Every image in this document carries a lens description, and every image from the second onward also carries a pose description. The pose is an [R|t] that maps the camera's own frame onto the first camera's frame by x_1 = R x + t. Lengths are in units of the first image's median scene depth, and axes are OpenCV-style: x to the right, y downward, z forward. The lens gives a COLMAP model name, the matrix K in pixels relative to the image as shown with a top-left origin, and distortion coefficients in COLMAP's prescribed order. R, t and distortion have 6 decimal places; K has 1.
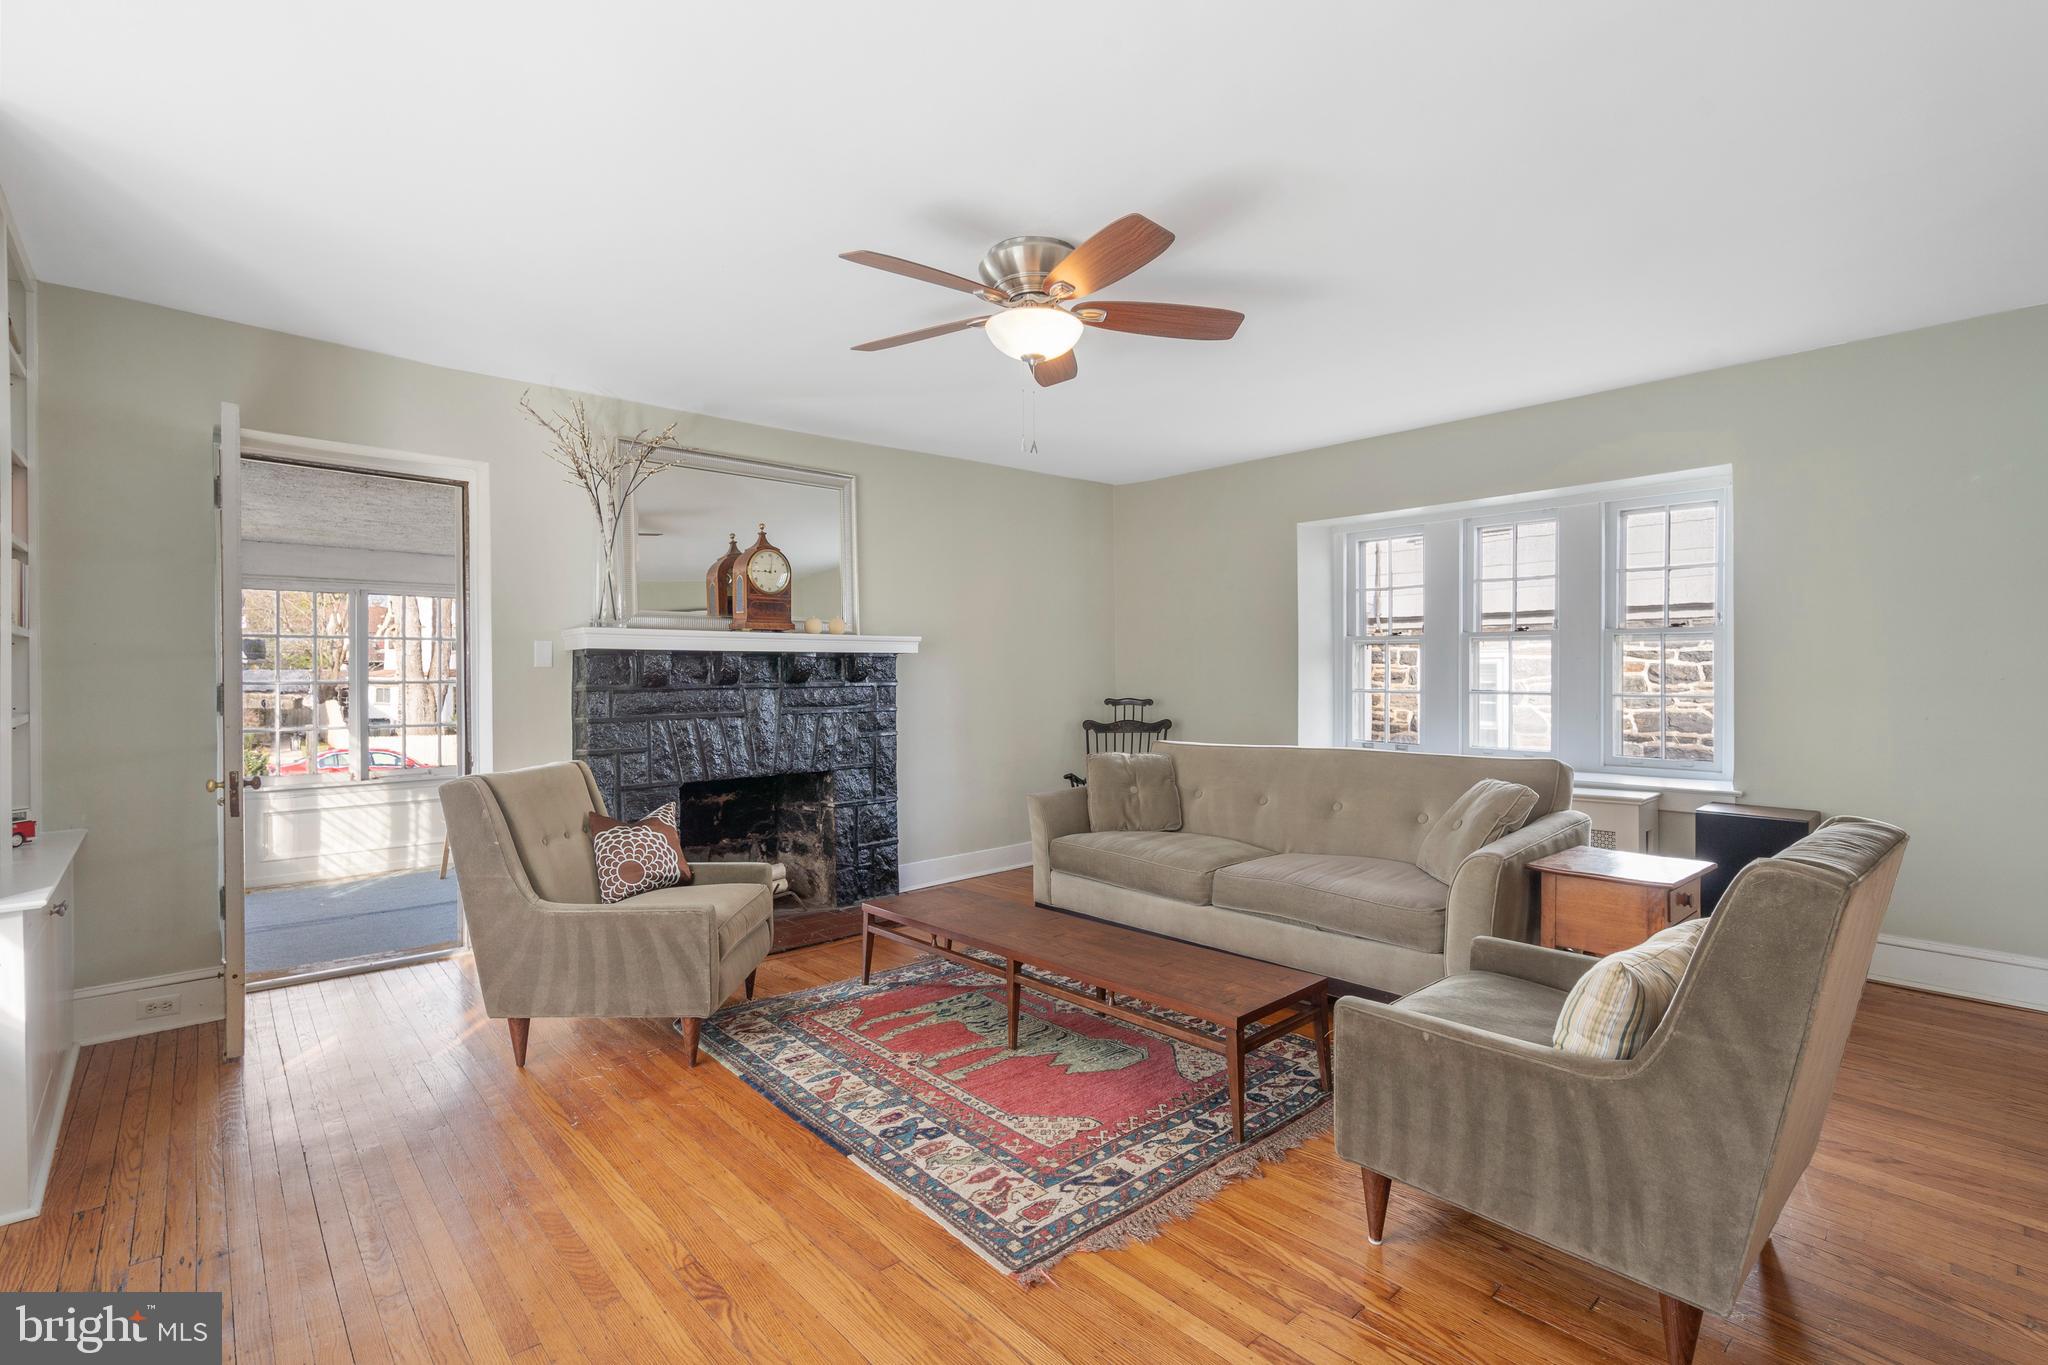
lens RADIAL K [[926.2, 0, 1019.0], [0, 926.2, 684.5], [0, 0, 1]] dist [-0.001774, -0.000091]
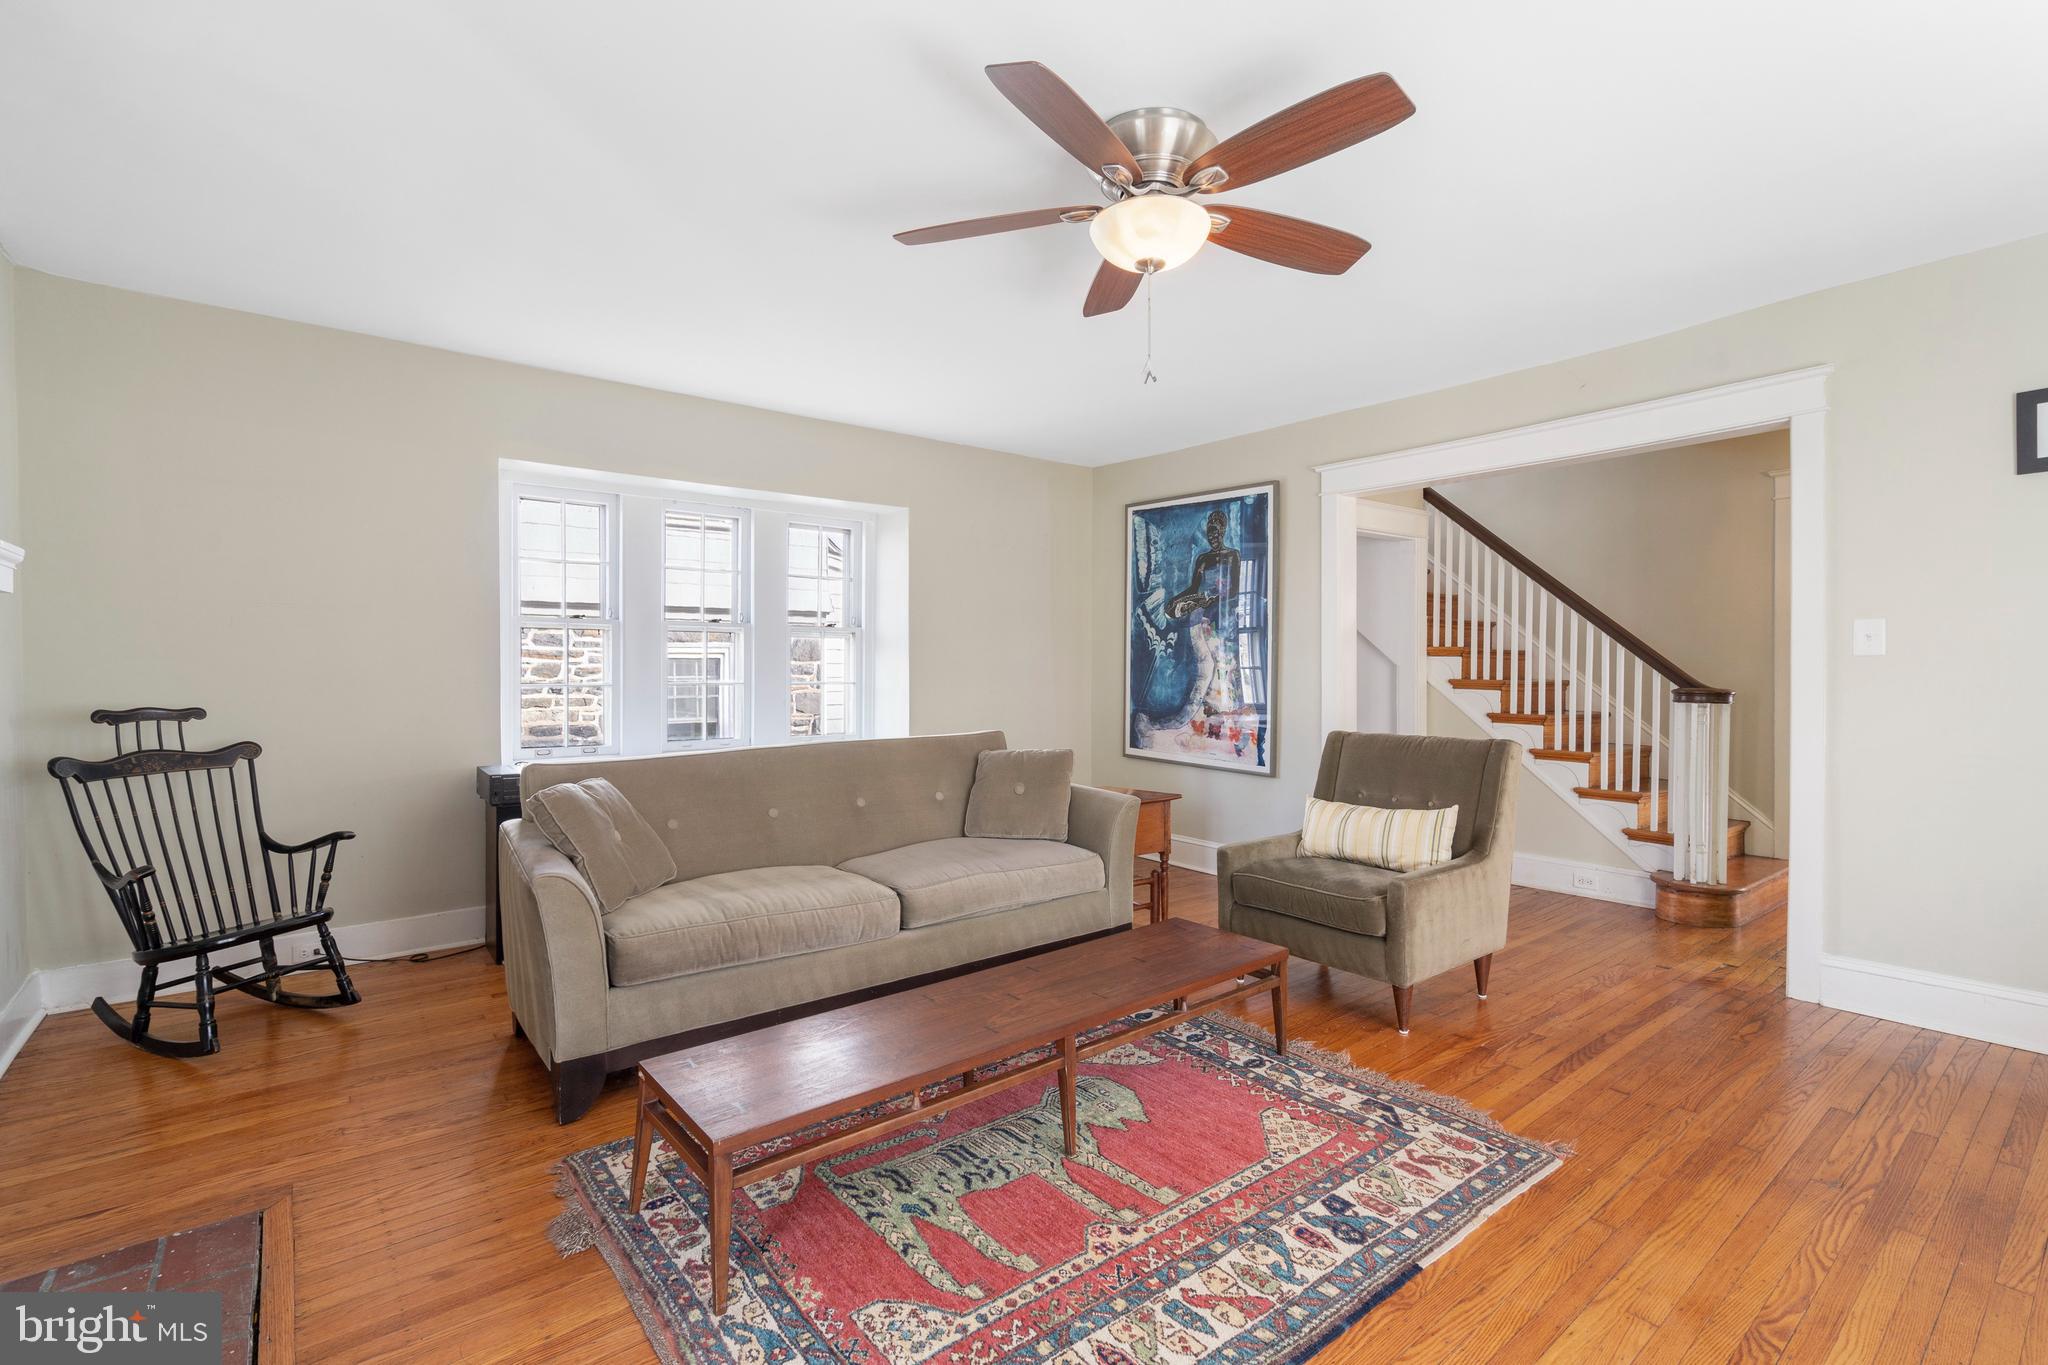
lens RADIAL K [[926.2, 0, 1019.5], [0, 926.2, 678.1], [0, 0, 1]] dist [-0.001774, -0.000091]
pose [[0.060485, -0.002670, 0.998166, -0.819340], [0.012394, 0.999921, 0.001923, 0.006499], [-0.998092, 0.012255, 0.060514, 1.073237]]
